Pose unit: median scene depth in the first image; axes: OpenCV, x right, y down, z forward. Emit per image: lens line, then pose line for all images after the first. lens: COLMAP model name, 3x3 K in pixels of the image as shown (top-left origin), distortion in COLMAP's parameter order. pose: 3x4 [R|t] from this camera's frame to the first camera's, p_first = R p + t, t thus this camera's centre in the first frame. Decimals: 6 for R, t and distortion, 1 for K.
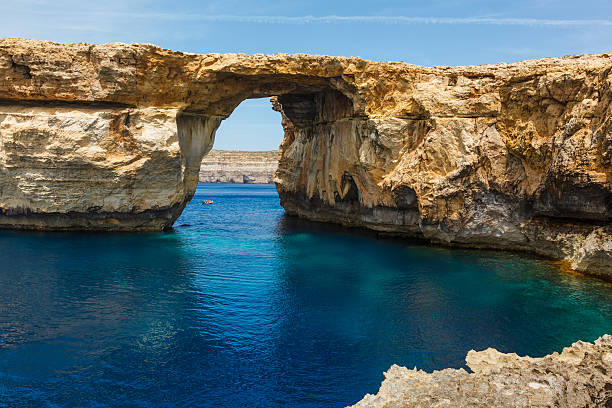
lens RADIAL K [[417.7, 0, 303.8], [0, 417.7, 205.3], [0, 0, 1]] dist [0.027090, -0.004237]
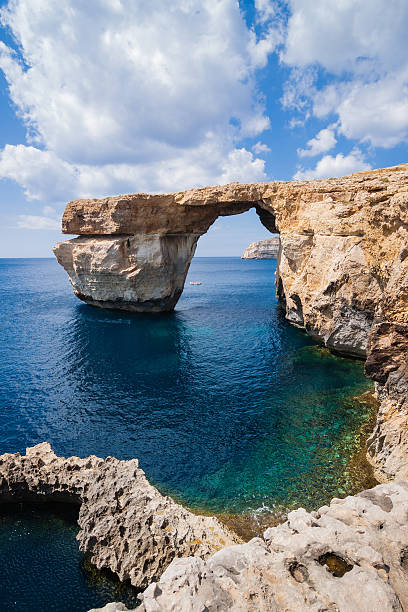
lens RADIAL K [[326.3, 0, 208.5], [0, 326.3, 302.6], [0, 0, 1]] dist [0.002842, -0.019246]
pose [[0.863248, 0.051841, -0.502111, 0.456917], [-0.009610, 0.996220, 0.086333, -0.094235], [0.504688, -0.069701, 0.860483, 0.090563]]
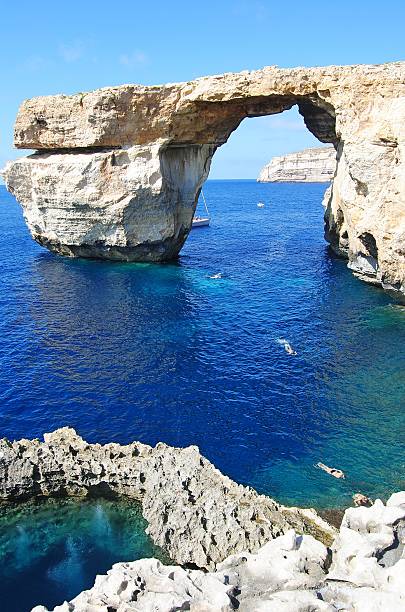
lens RADIAL K [[486.9, 0, 196.5], [0, 486.9, 298.1], [0, 0, 1]] dist [-0.080008, 0.004571]
pose [[0.853222, 0.096244, -0.512591, 0.417904], [0.000647, 0.982630, 0.185576, -0.089286], [0.521548, -0.158669, 0.838339, 0.030629]]
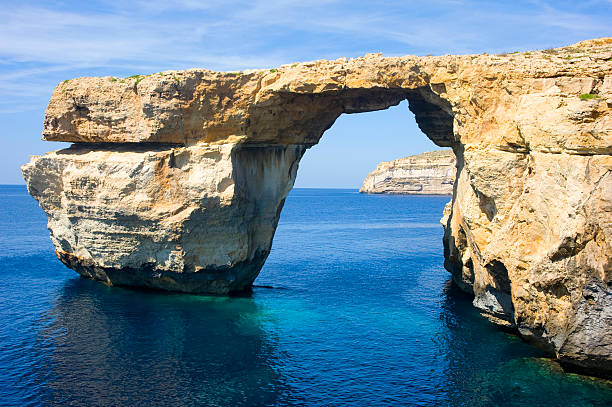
lens RADIAL K [[646.5, 0, 309.0], [0, 646.5, 201.3], [0, 0, 1]] dist [-0.018998, 0.007623]
pose [[0.875178, 0.006136, -0.483761, 0.431156], [-0.025301, 0.999132, -0.033099, -0.089934], [0.483138, 0.041208, 0.874574, 0.019635]]
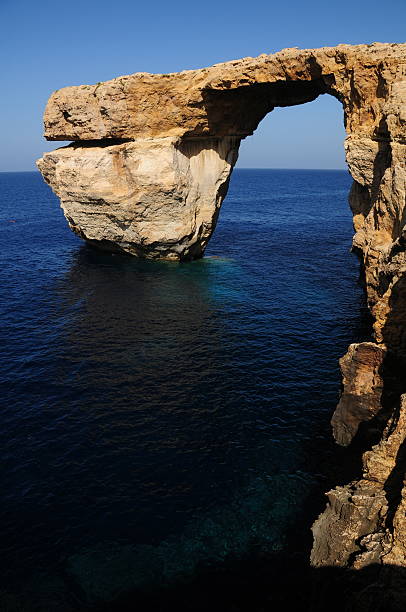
lens RADIAL K [[482.5, 0, 212.5], [0, 482.5, 307.4], [0, 0, 1]] dist [-0.145927, 0.094464]
pose [[0.731690, 0.176776, -0.658316, 0.546957], [-0.024653, 0.972017, 0.233612, -0.116816], [0.681192, -0.154702, 0.715573, 0.271161]]
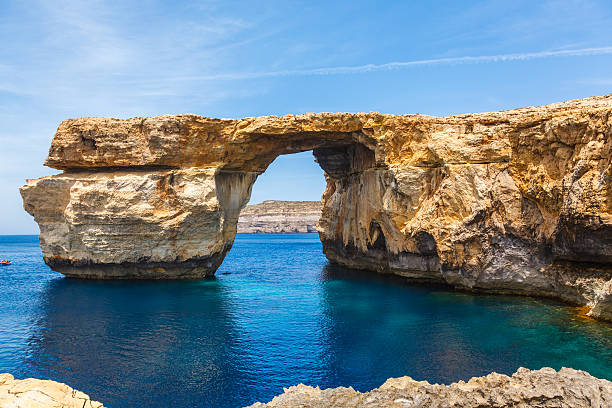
lens RADIAL K [[417.7, 0, 303.8], [0, 417.7, 205.3], [0, 0, 1]] dist [0.027090, -0.004237]
pose [[0.987545, -0.033989, -0.153624, 0.104802], [0.016065, 0.993068, -0.116442, 0.003181], [0.156517, 0.112523, 0.981245, -0.049301]]
